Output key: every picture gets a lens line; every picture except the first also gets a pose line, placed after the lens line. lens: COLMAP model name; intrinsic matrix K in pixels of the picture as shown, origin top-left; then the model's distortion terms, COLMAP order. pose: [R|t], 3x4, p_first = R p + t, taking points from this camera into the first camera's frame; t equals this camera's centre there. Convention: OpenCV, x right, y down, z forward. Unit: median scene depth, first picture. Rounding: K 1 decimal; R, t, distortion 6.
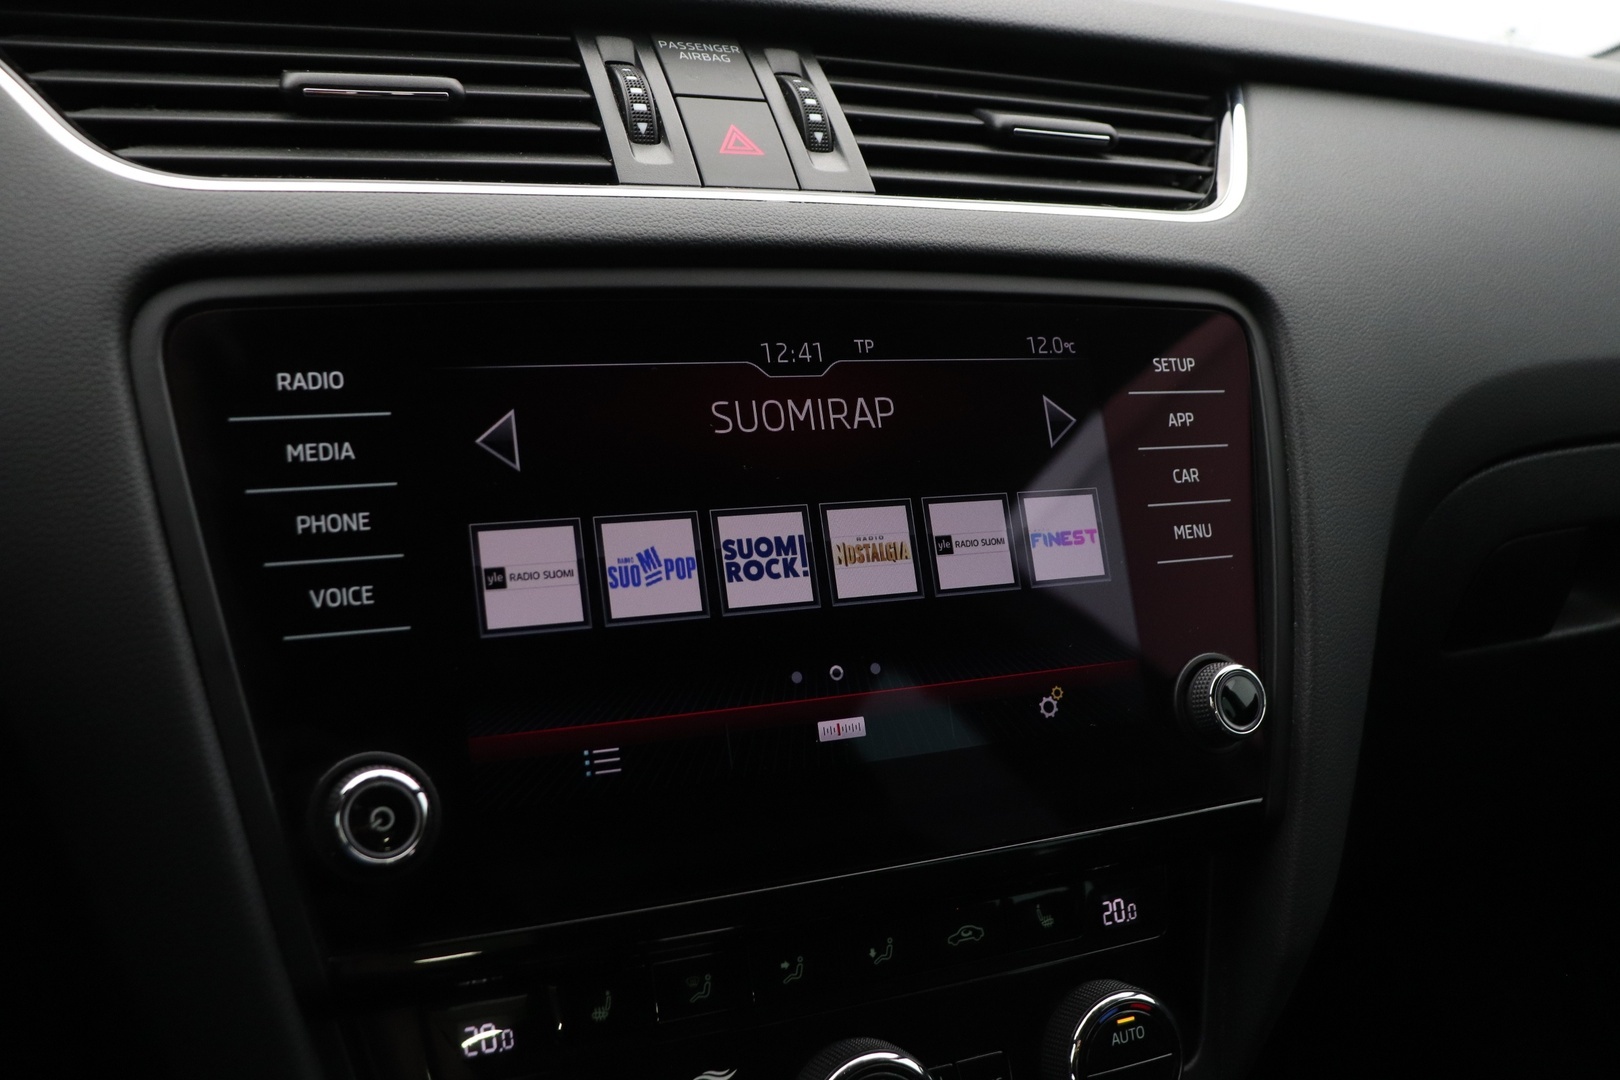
lens RADIAL K [[1561.2, 0, 810.0], [0, 1561.2, 541.9], [0, 0, 1]] dist [-0.103556, 0.000000]
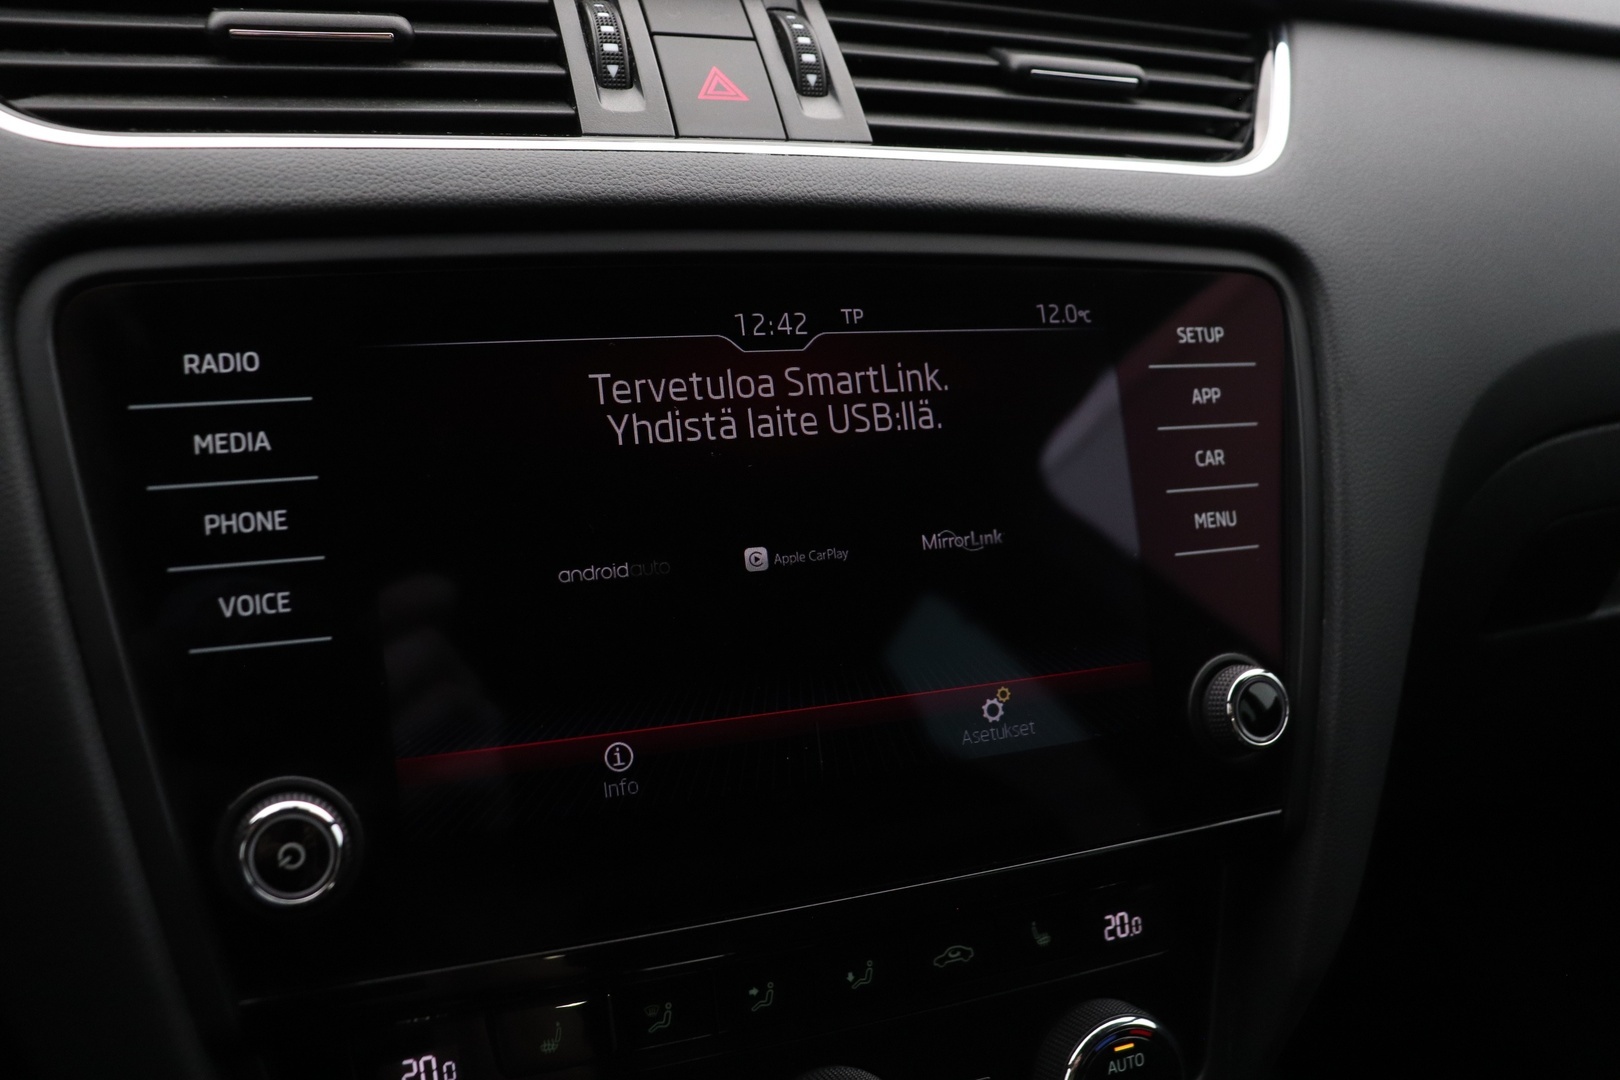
lens RADIAL K [[1453.4, 0, 818.0], [0, 1453.4, 546.3], [0, 0, 1]] dist [-0.132048, 0.088607]
pose [[0.999141, 0.015023, -0.038628, 0.048728], [-0.012246, 0.997391, 0.071148, -0.051799], [0.039596, -0.070614, 0.996718, 0.153501]]
